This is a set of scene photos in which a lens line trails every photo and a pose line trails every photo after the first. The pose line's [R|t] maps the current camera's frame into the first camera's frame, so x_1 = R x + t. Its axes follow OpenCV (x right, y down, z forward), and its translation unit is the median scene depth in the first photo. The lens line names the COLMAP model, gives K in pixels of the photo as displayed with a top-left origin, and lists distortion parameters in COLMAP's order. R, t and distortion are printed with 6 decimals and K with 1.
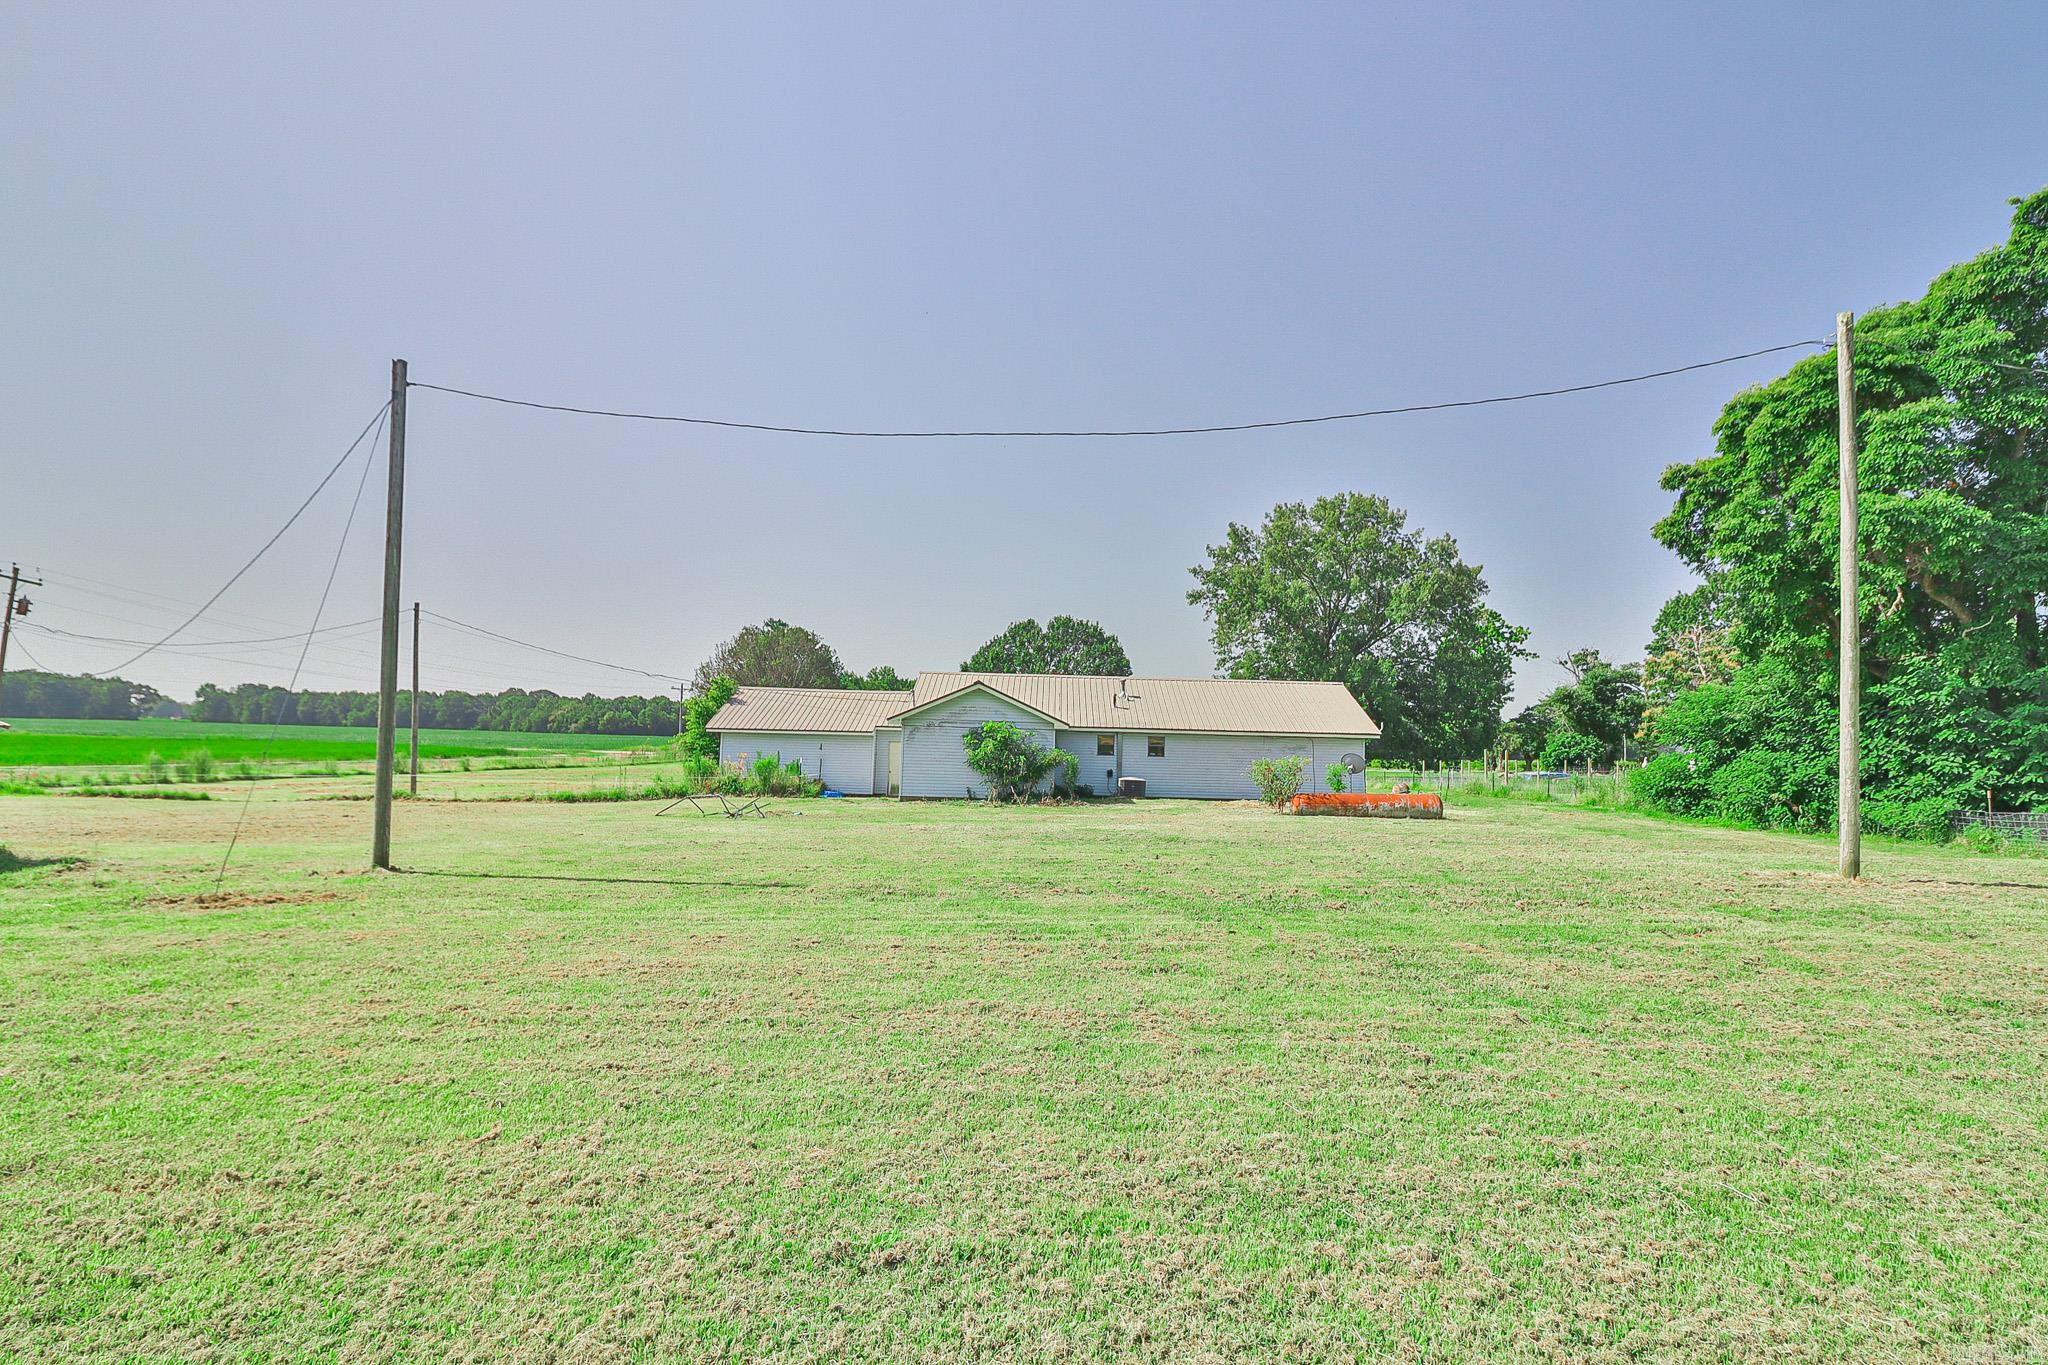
lens RADIAL K [[1048.4, 0, 1050.2], [0, 1048.4, 654.3], [0, 0, 1]] dist [-0.018064, -0.001230]
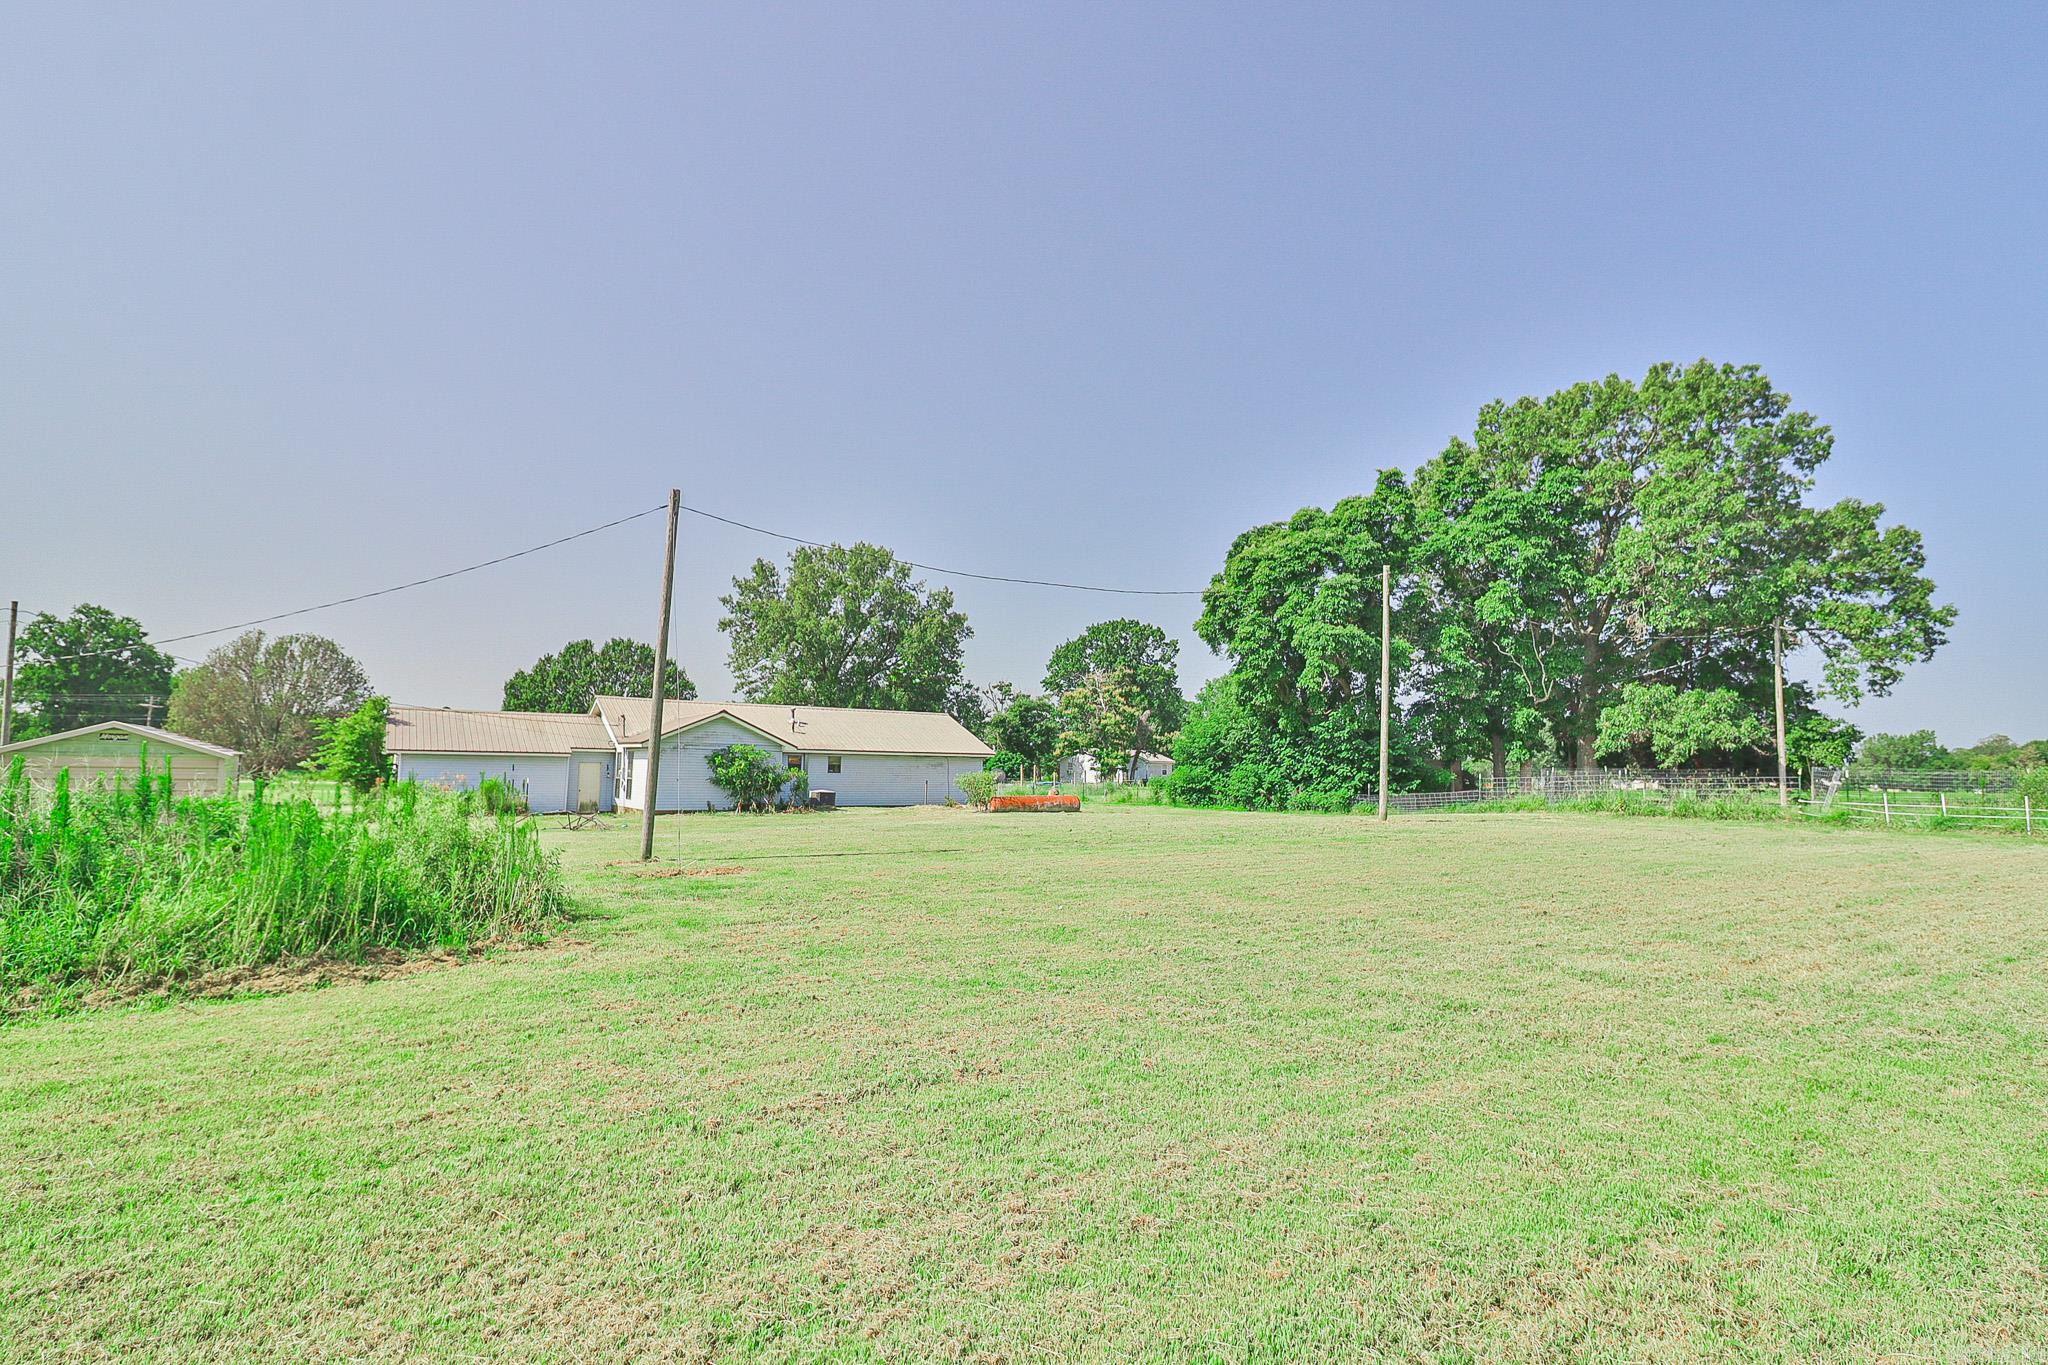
lens RADIAL K [[1048.4, 0, 1050.2], [0, 1048.4, 654.3], [0, 0, 1]] dist [-0.018064, -0.001230]
pose [[0.832840, 0.048338, 0.551399, -0.413775], [-0.039872, 0.998831, -0.027338, -0.019771], [-0.552075, 0.000783, 0.833794, -0.183255]]
